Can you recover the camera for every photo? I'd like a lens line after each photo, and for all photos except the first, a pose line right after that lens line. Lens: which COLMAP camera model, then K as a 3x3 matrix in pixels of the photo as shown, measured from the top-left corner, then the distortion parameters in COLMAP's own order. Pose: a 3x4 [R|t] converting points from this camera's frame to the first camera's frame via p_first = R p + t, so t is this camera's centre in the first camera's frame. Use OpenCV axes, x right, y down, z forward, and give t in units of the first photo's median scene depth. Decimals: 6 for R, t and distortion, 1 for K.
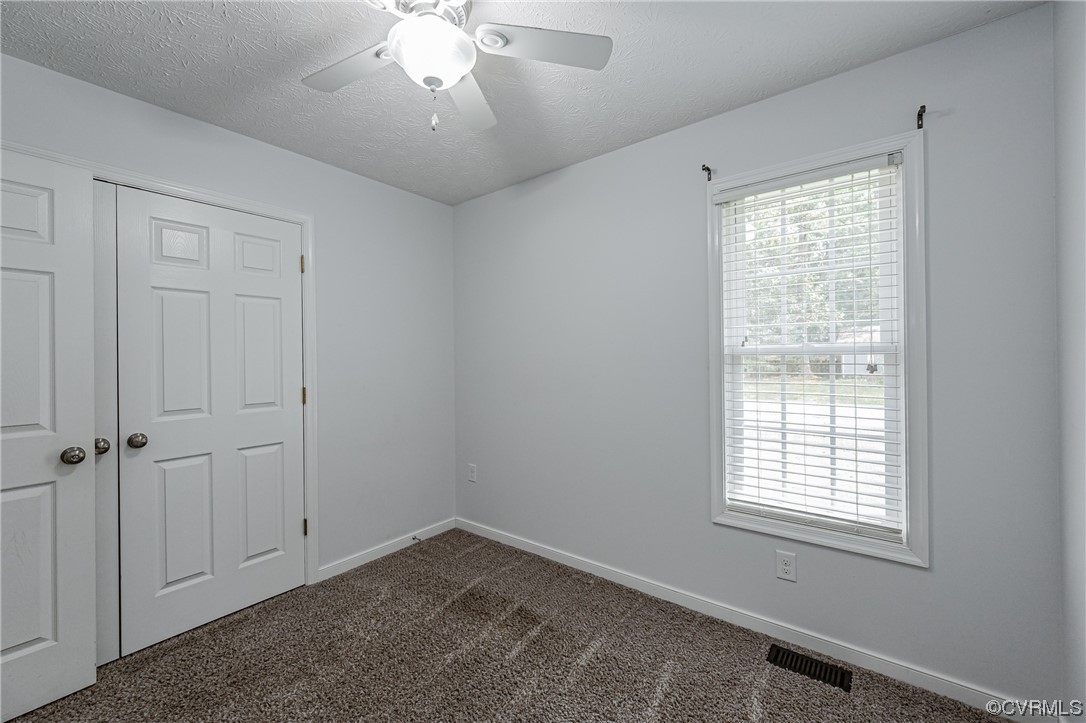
lens RADIAL K [[436.6, 0, 540.5], [0, 436.6, 358.3], [0, 0, 1]] dist [-0.001260, -0.000168]
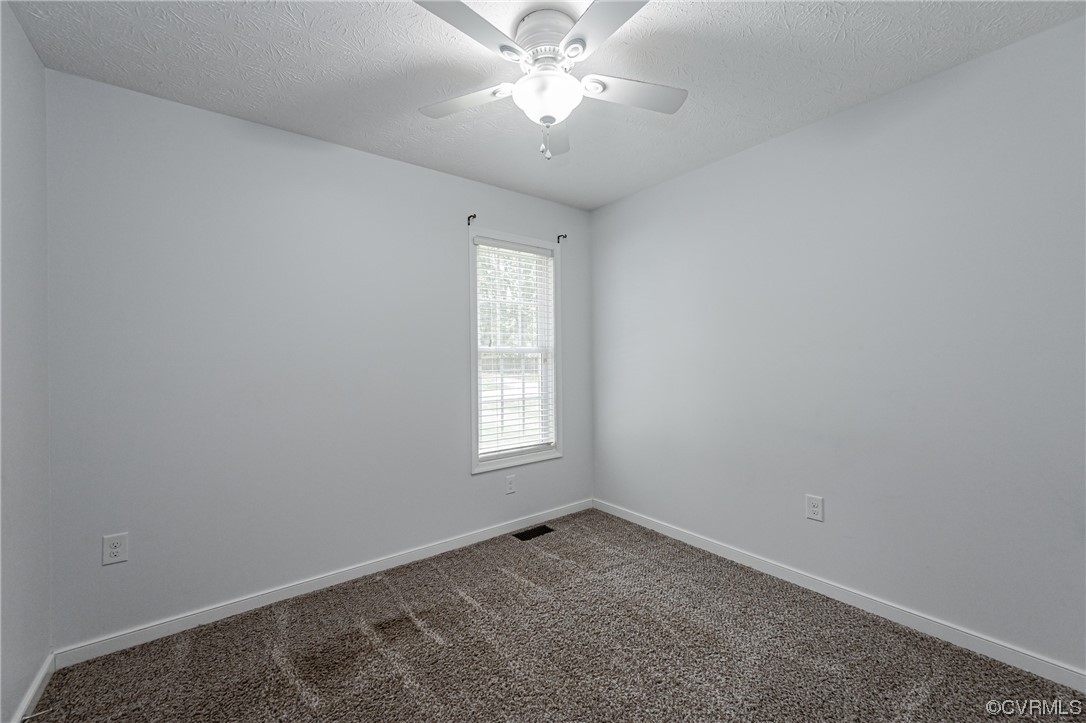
lens RADIAL K [[436.6, 0, 542.0], [0, 436.6, 355.1], [0, 0, 1]] dist [-0.001260, -0.000168]
pose [[0.251404, 0.011600, 0.967813, -0.974344], [0.013838, 0.999783, -0.015578, 0.029059], [-0.967783, 0.017309, 0.251189, 0.484224]]
